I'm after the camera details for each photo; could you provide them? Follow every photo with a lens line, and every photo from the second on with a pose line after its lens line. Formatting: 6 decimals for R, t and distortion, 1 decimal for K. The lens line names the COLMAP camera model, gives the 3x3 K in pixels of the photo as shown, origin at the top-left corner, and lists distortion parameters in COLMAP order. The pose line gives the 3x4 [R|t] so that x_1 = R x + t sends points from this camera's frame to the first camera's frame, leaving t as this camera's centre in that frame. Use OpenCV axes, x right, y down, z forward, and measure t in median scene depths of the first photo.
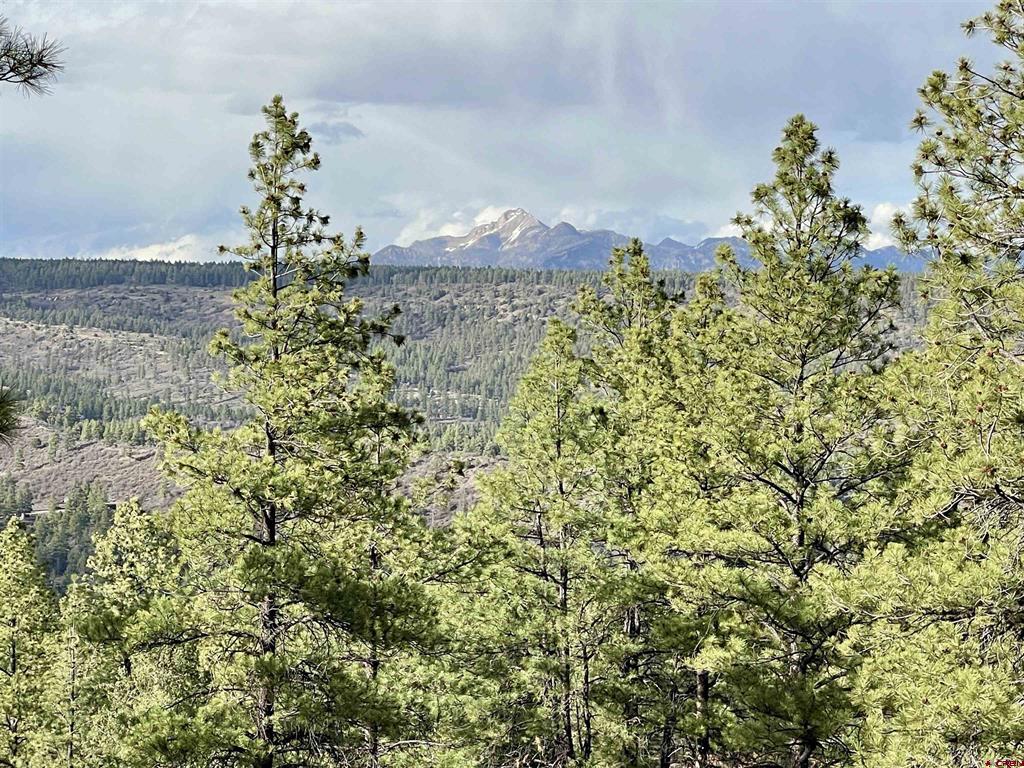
lens RADIAL K [[3850.5, 0, 512.0], [0, 3850.5, 384.0], [0, 0, 1]] dist [0.091061, 0.037769]
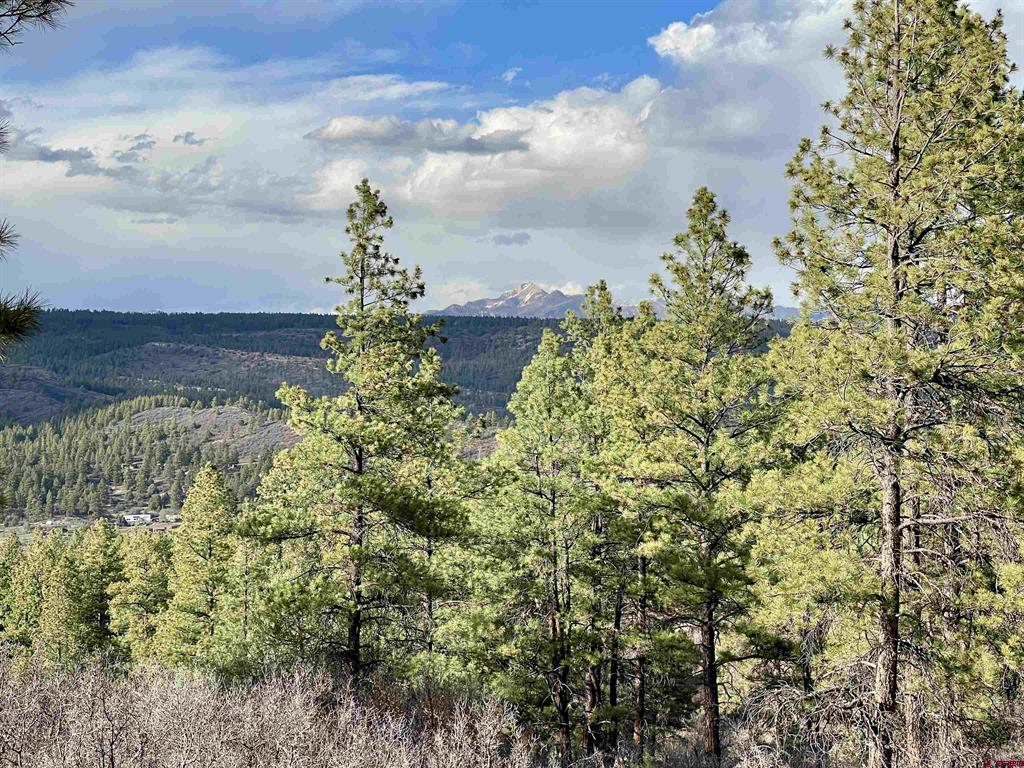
lens RADIAL K [[1749.5, 0, 512.0], [0, 1749.5, 384.0], [0, 0, 1]] dist [0.061616, 0.153311]
pose [[0.999769, -0.006143, -0.020601, 0.012366], [0.005552, 0.999575, -0.028611, 0.026337], [0.020768, 0.028490, 0.999378, 0.302930]]
